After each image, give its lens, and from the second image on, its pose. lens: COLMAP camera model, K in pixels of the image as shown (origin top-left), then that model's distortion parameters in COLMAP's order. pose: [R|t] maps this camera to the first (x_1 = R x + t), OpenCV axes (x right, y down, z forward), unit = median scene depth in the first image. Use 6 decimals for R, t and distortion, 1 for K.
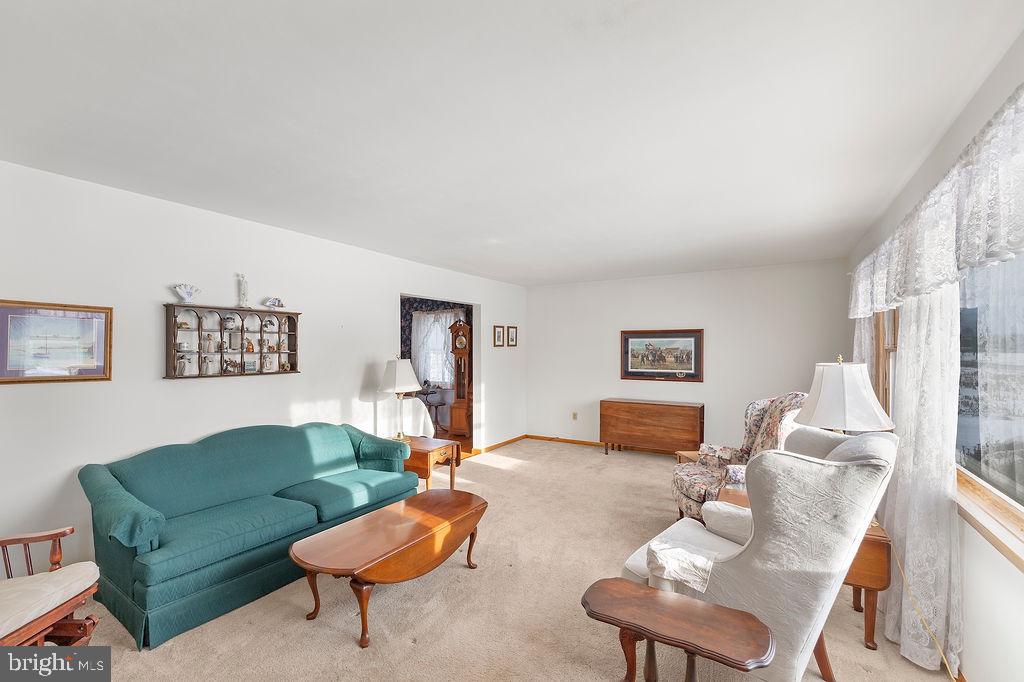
lens RADIAL K [[452.1, 0, 482.6], [0, 452.1, 350.5], [0, 0, 1]] dist [0.003652, -0.000656]
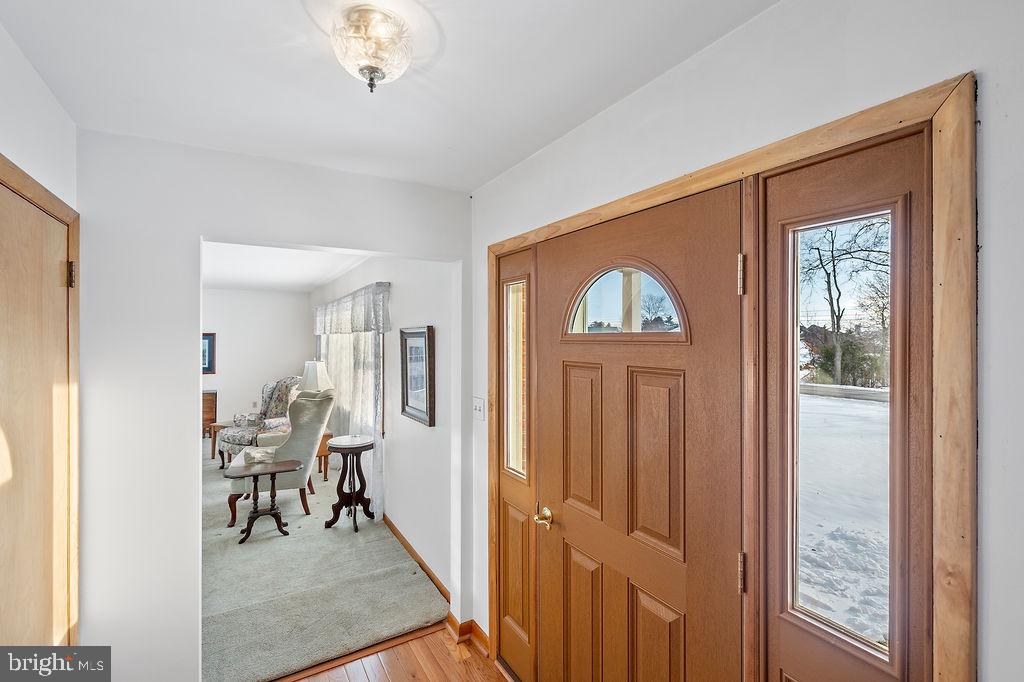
lens RADIAL K [[452.1, 0, 512.0], [0, 452.1, 339.1], [0, 0, 1]] dist [0.003652, -0.000656]
pose [[0.435361, -0.001093, 0.900255, -0.312360], [-0.004036, 0.999987, 0.003166, -0.037371], [-0.900247, -0.005012, 0.435351, -0.331170]]
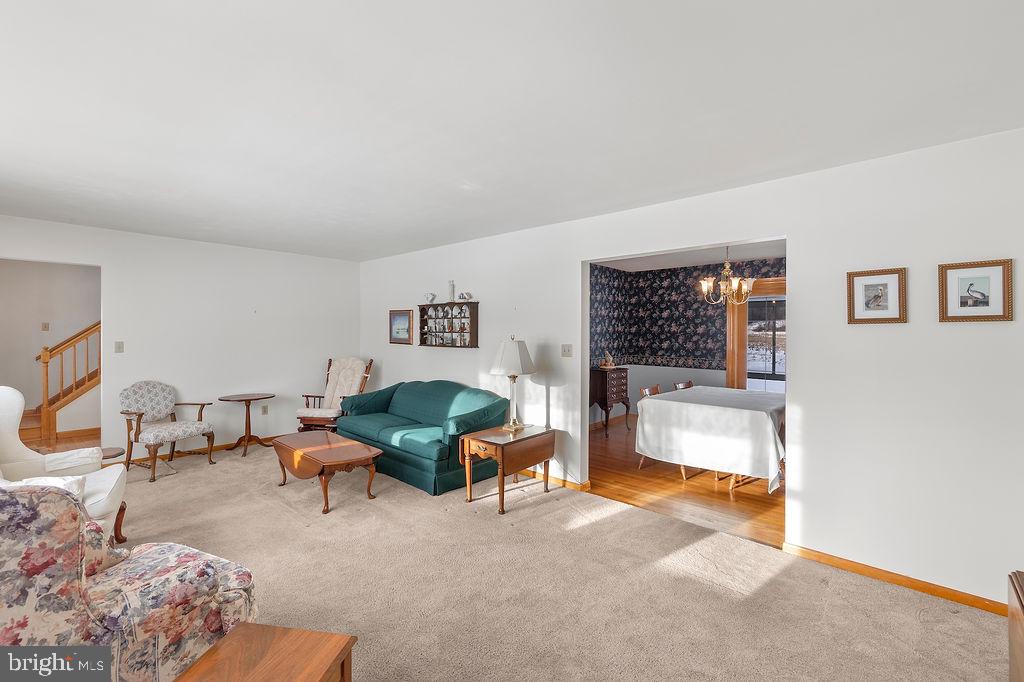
lens RADIAL K [[452.1, 0, 518.9], [0, 452.1, 331.5], [0, 0, 1]] dist [0.003652, -0.000656]
pose [[-0.155361, 0.003341, -0.987852, 0.519982], [-0.002373, 0.999990, 0.003755, -0.002024], [0.987855, 0.002927, -0.155351, 0.824094]]
